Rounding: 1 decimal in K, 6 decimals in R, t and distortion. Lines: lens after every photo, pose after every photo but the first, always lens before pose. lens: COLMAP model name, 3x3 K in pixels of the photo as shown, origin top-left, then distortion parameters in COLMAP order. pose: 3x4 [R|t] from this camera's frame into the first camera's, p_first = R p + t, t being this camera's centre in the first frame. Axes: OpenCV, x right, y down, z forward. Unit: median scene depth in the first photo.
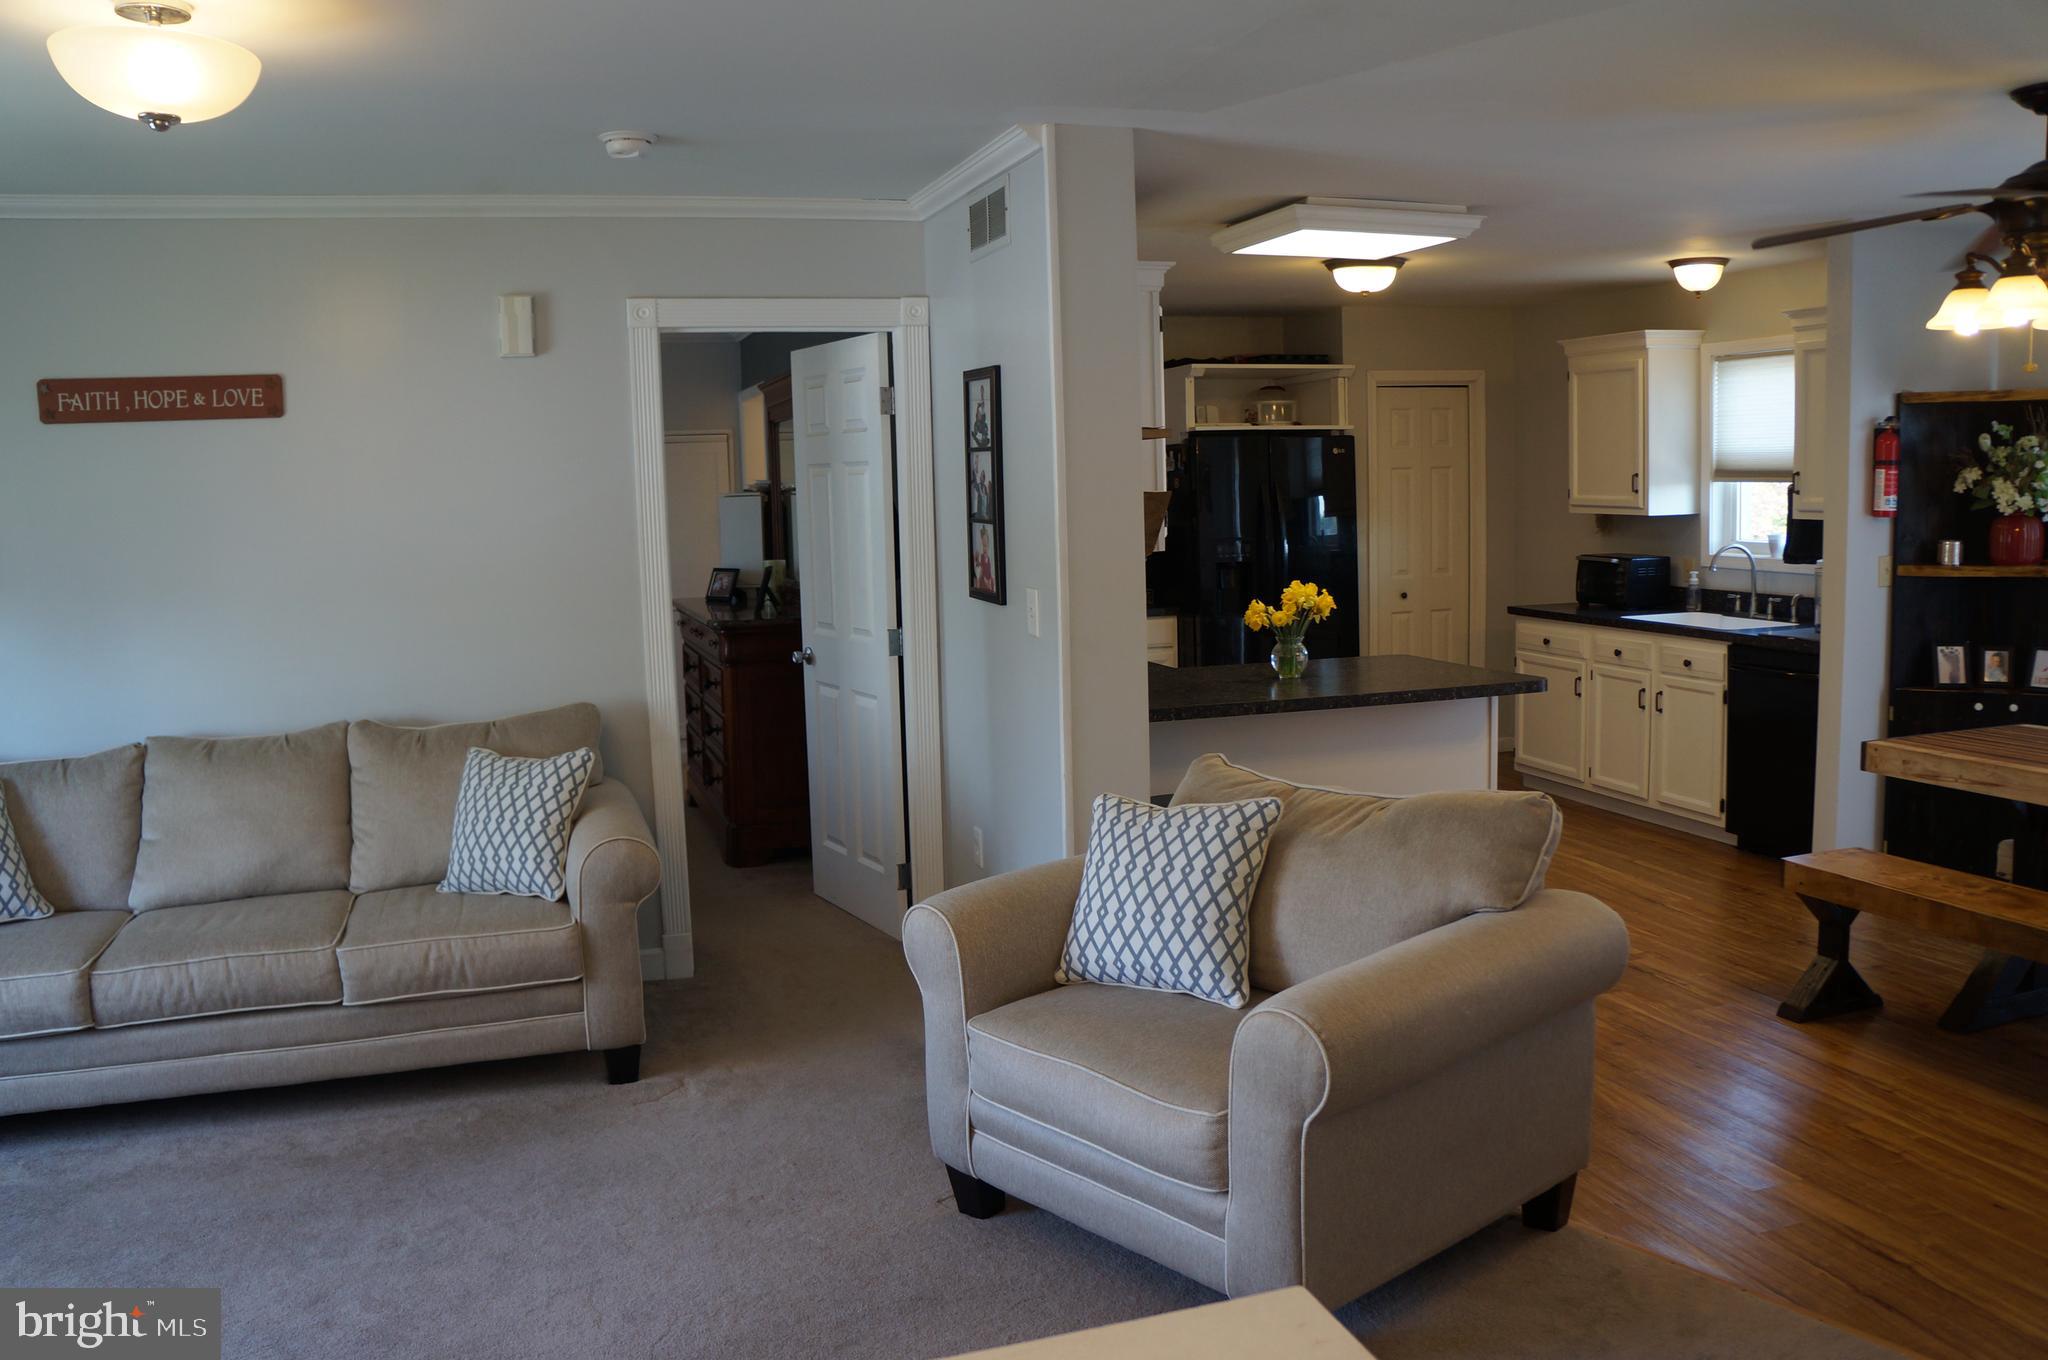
lens RADIAL K [[1570.2, 0, 1039.6], [0, 1570.2, 675.7], [0, 0, 1]] dist [-0.188842, 0.121685]
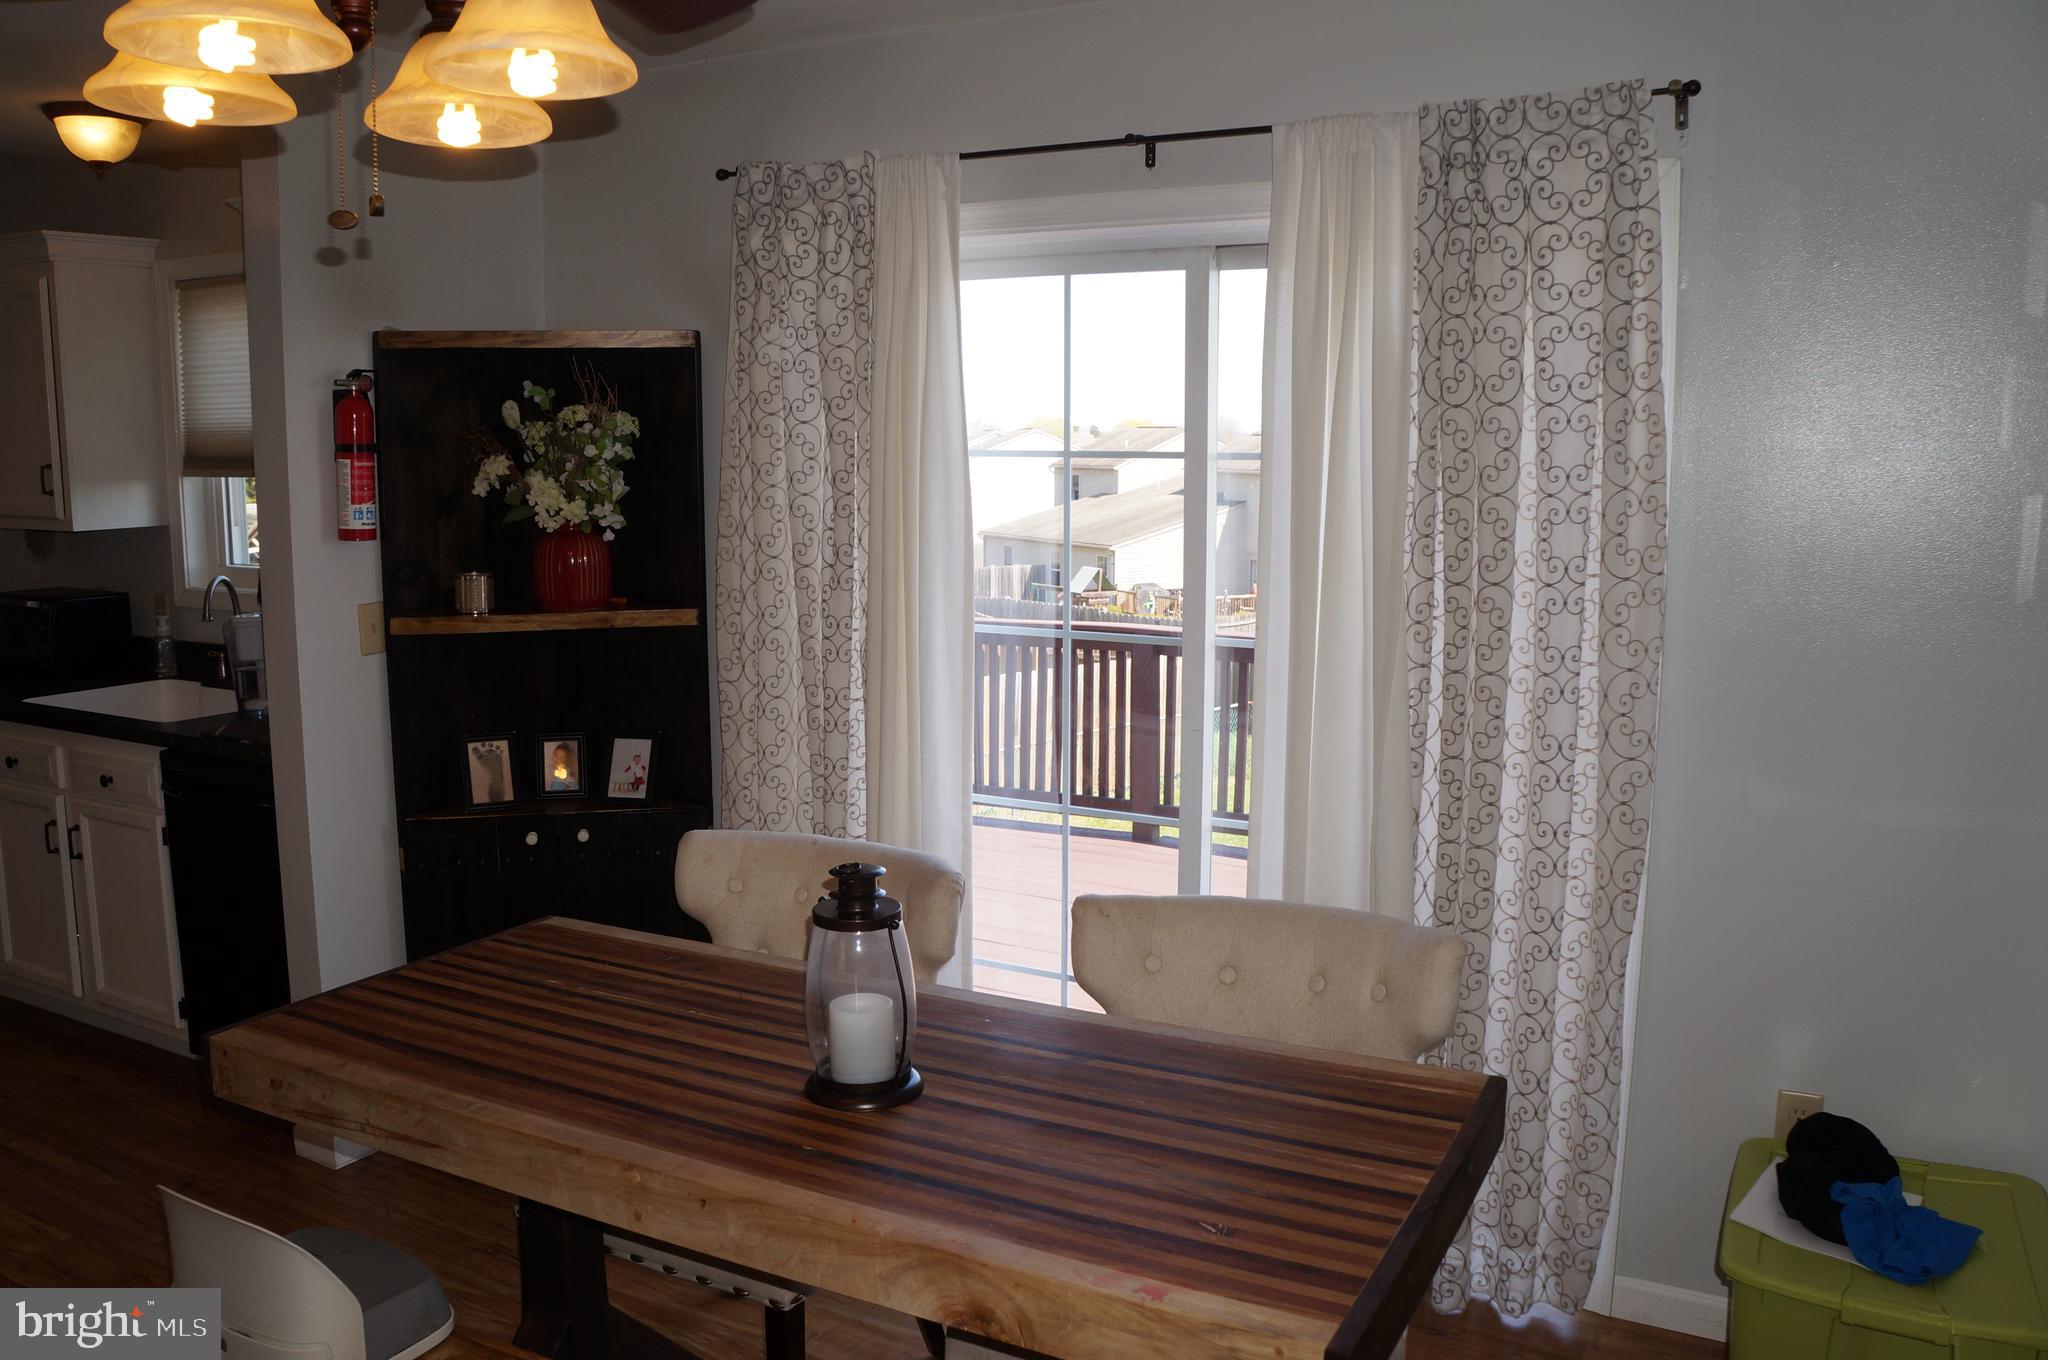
lens RADIAL K [[1570.2, 0, 1039.6], [0, 1570.2, 675.7], [0, 0, 1]] dist [-0.188842, 0.121685]
pose [[0.718650, -0.067842, 0.692054, 0.336429], [0.059250, 0.997584, 0.036266, -0.057336], [-0.692843, 0.014941, 0.720934, 0.375570]]
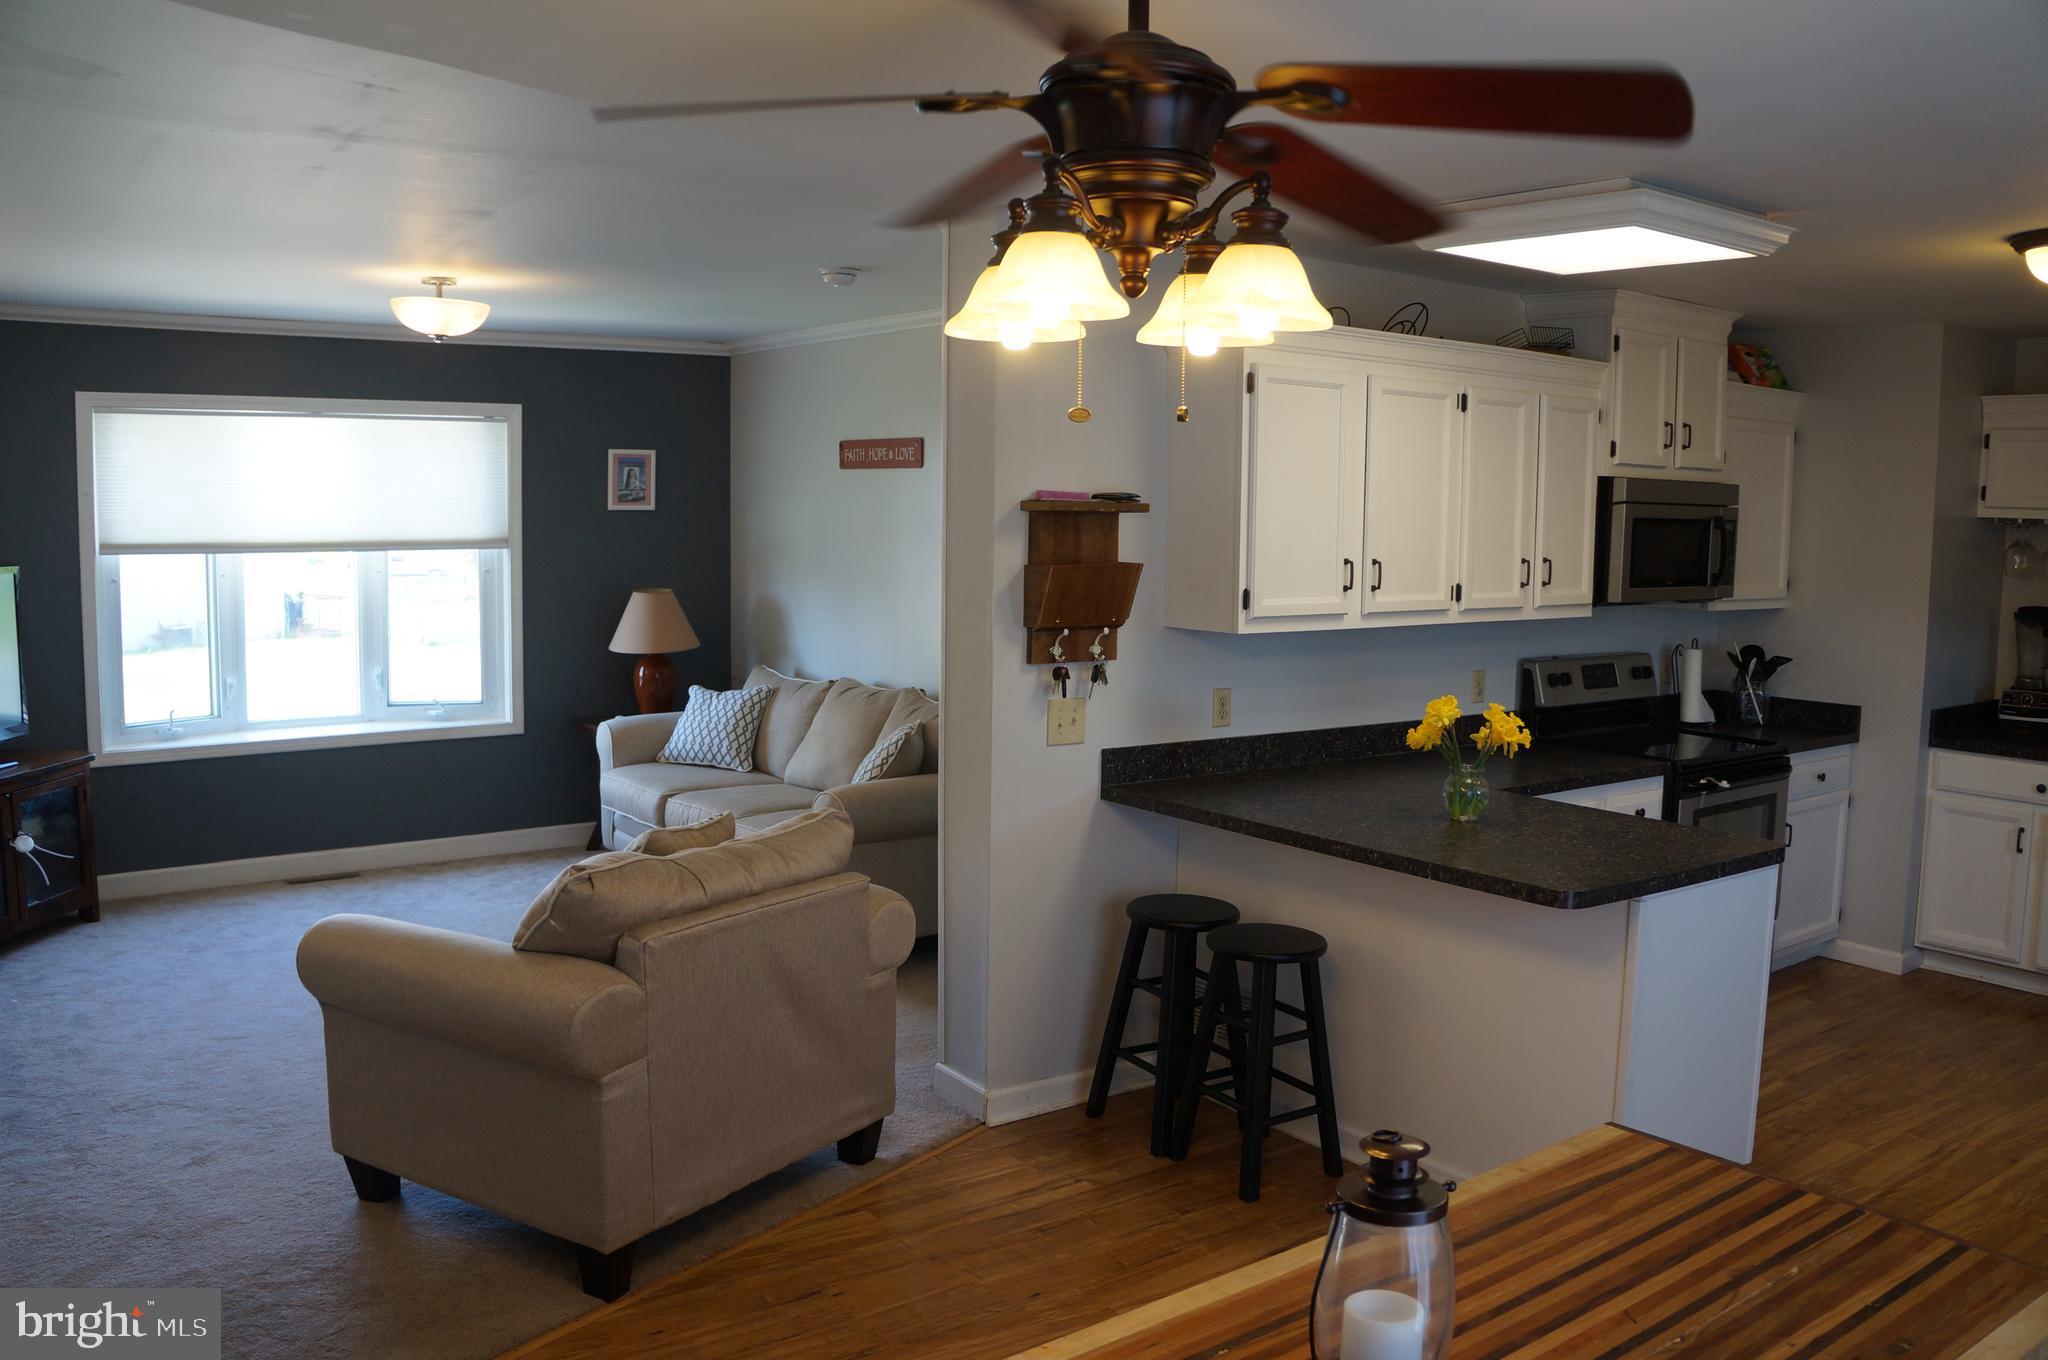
lens RADIAL K [[1570.2, 0, 1039.6], [0, 1570.2, 675.7], [0, 0, 1]] dist [-0.188842, 0.121685]
pose [[0.337261, 0.130674, -0.932298, 0.733987], [-0.142407, 0.986005, 0.086685, -0.097682], [0.930578, 0.103530, 0.351150, 0.484412]]
